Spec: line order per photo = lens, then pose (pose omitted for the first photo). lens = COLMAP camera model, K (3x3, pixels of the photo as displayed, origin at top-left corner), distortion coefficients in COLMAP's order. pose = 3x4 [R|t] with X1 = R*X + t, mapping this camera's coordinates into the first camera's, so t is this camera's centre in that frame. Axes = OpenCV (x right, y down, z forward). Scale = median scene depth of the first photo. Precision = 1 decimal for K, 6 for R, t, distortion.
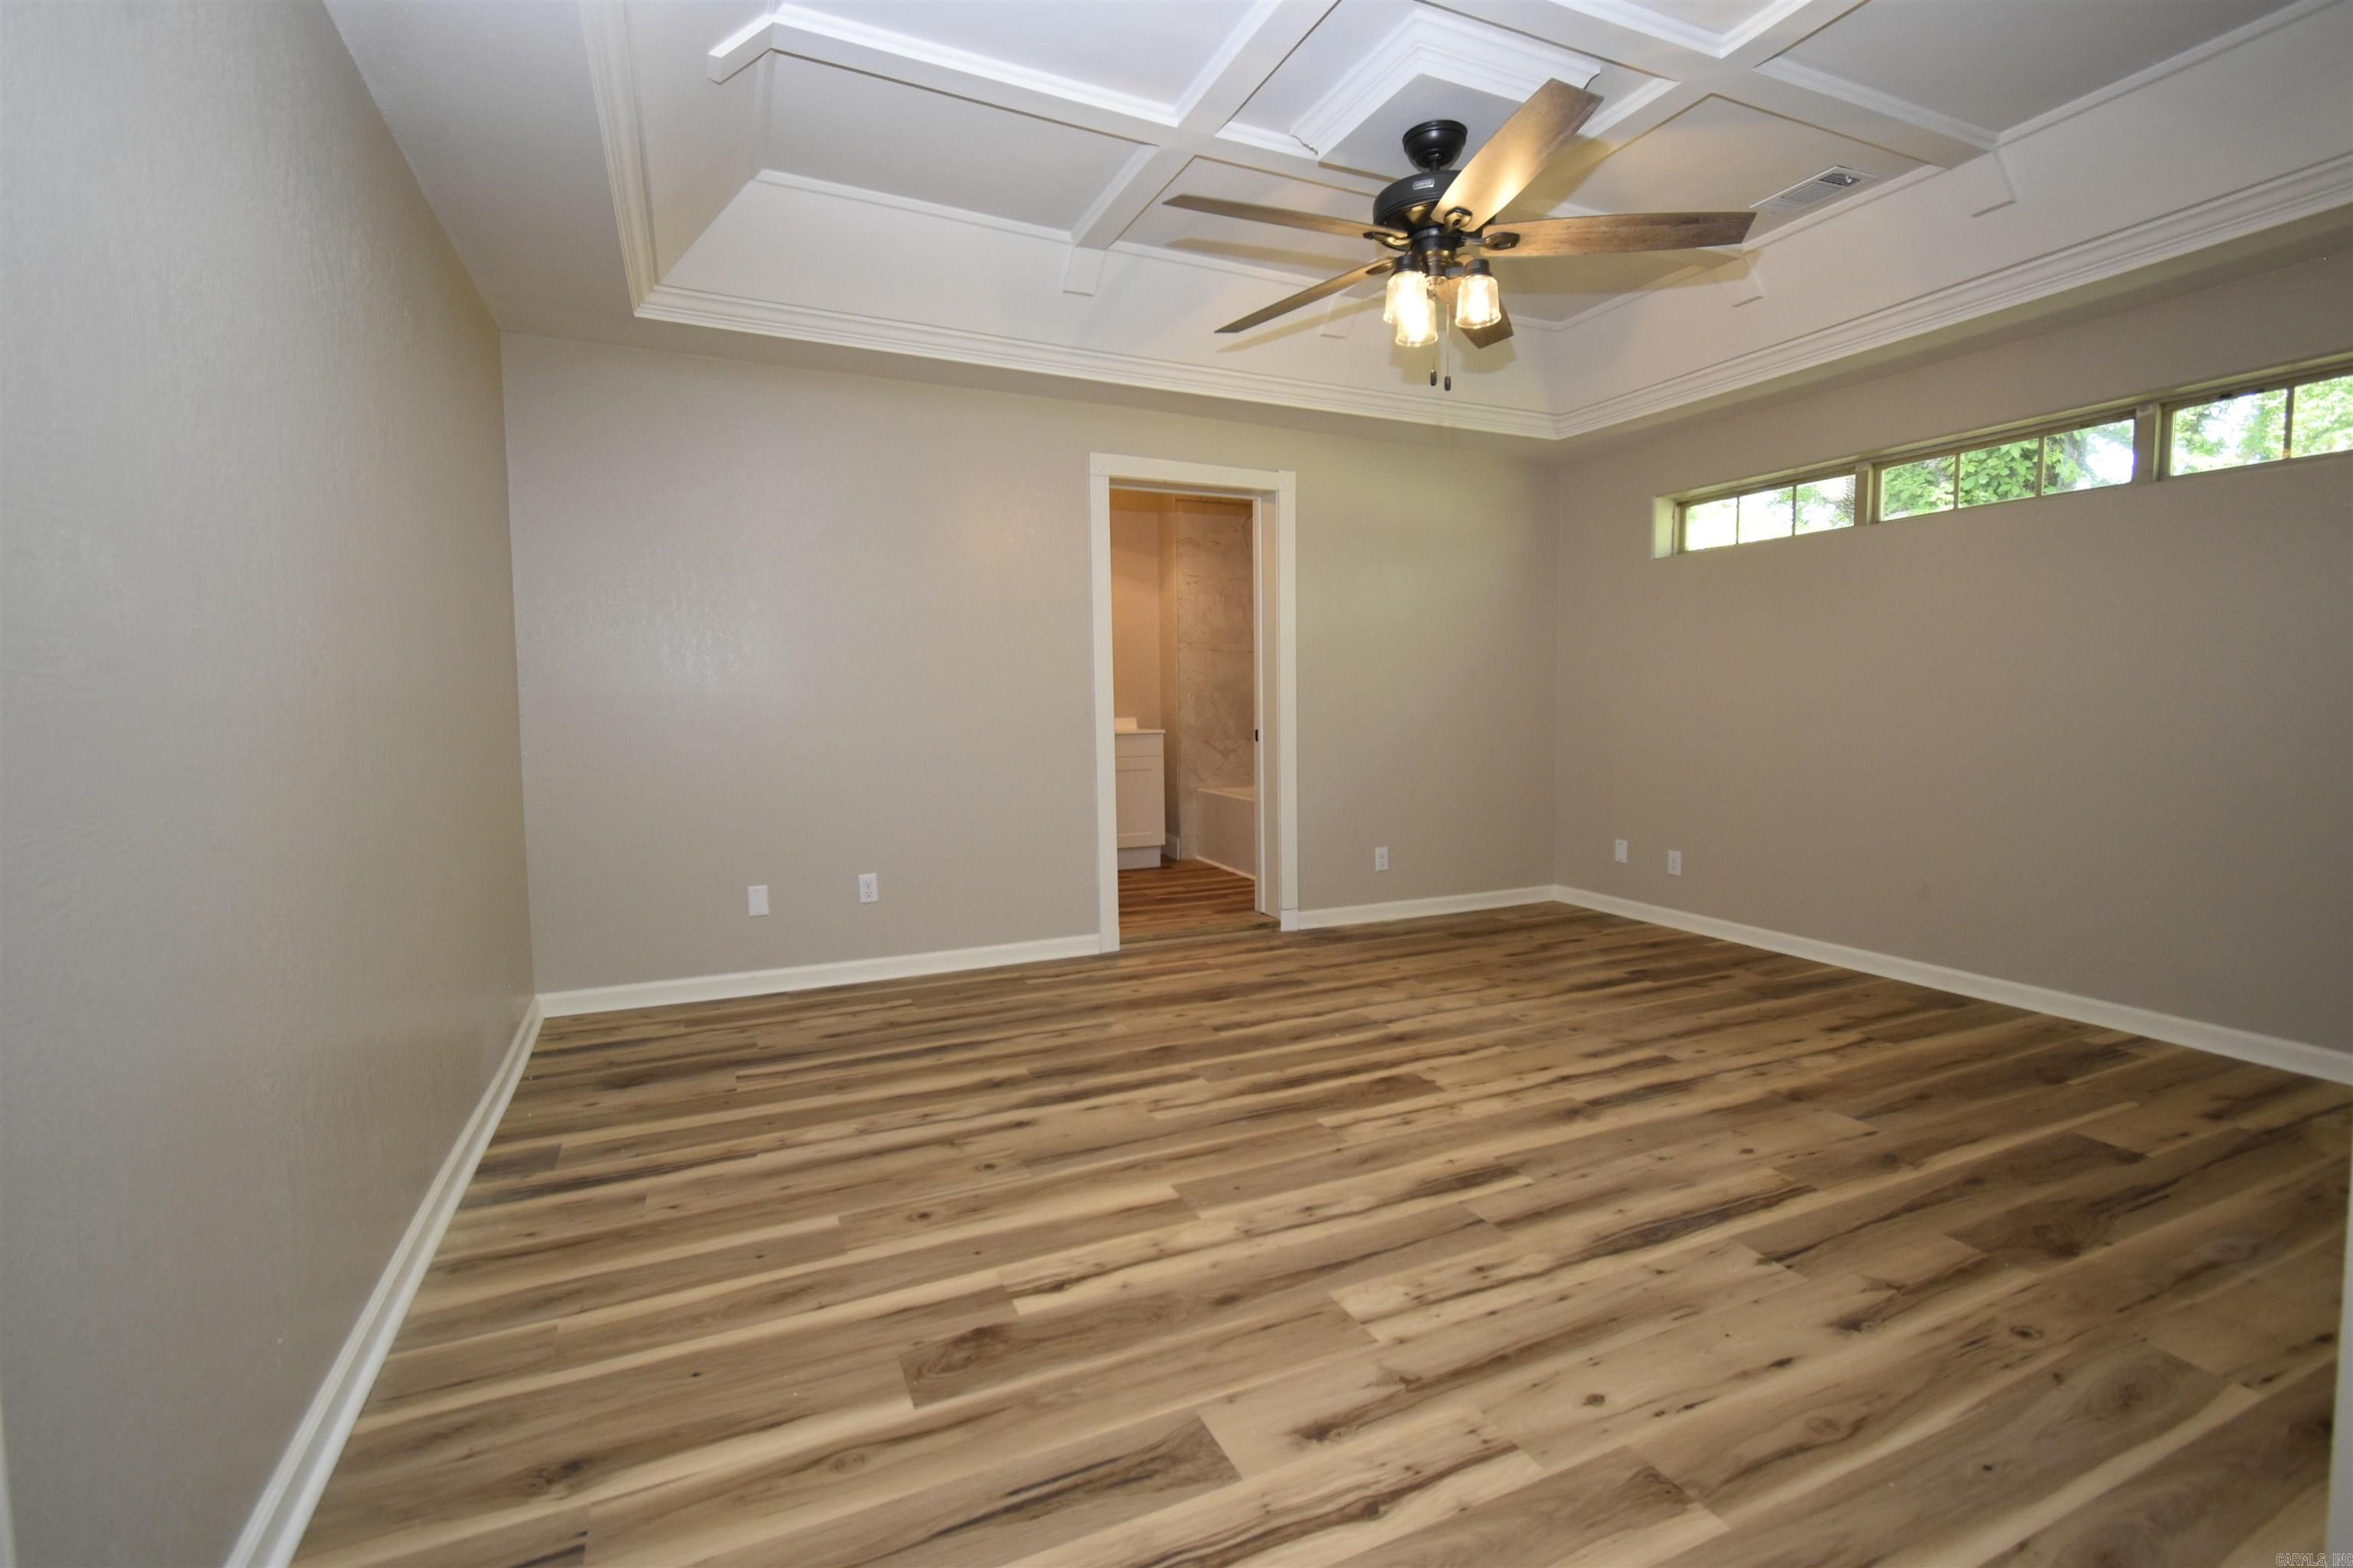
lens RADIAL K [[1048.1, 0, 1176.5], [0, 1048.1, 784.0], [0, 0, 1]] dist [-0.002305, -0.000267]
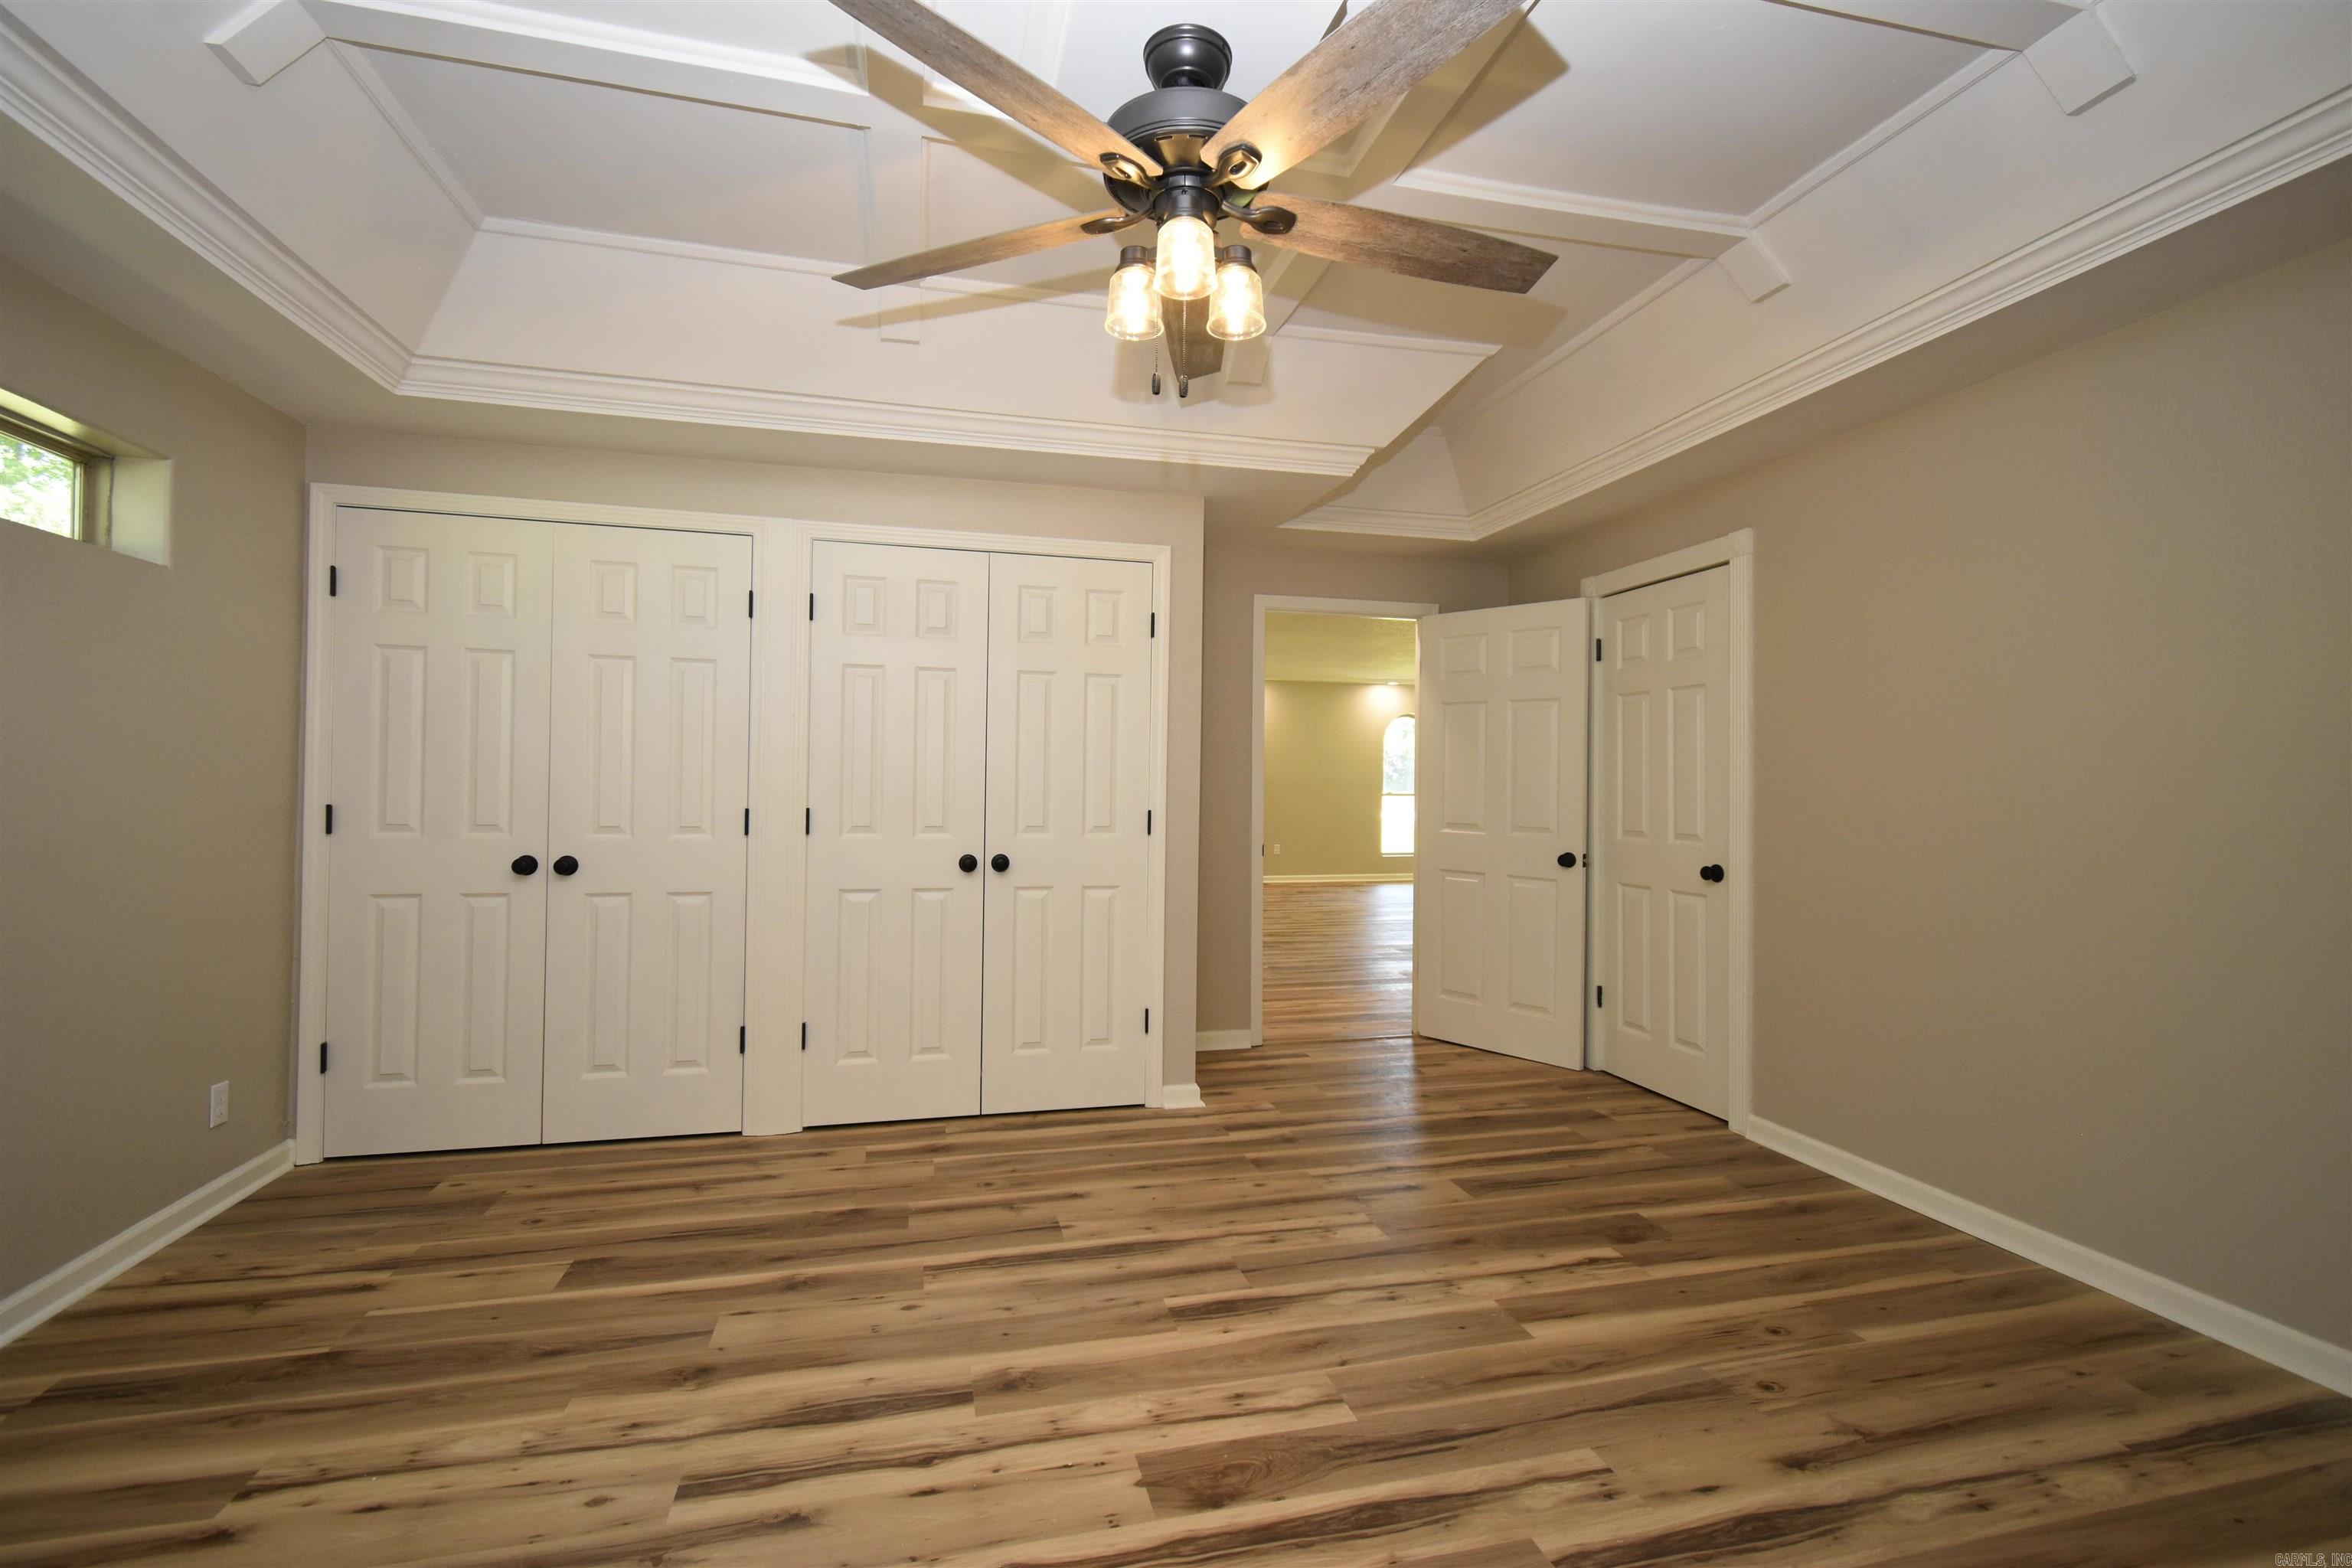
lens RADIAL K [[1047.6, 0, 1176.0], [0, 1047.6, 784.0], [0, 0, 1]] dist [-0.002305, -0.000267]
pose [[-0.985191, 0.003766, 0.171420, 0.151798], [0.018269, 0.996373, 0.083106, -0.208796], [-0.170486, 0.085007, -0.981687, 1.963105]]
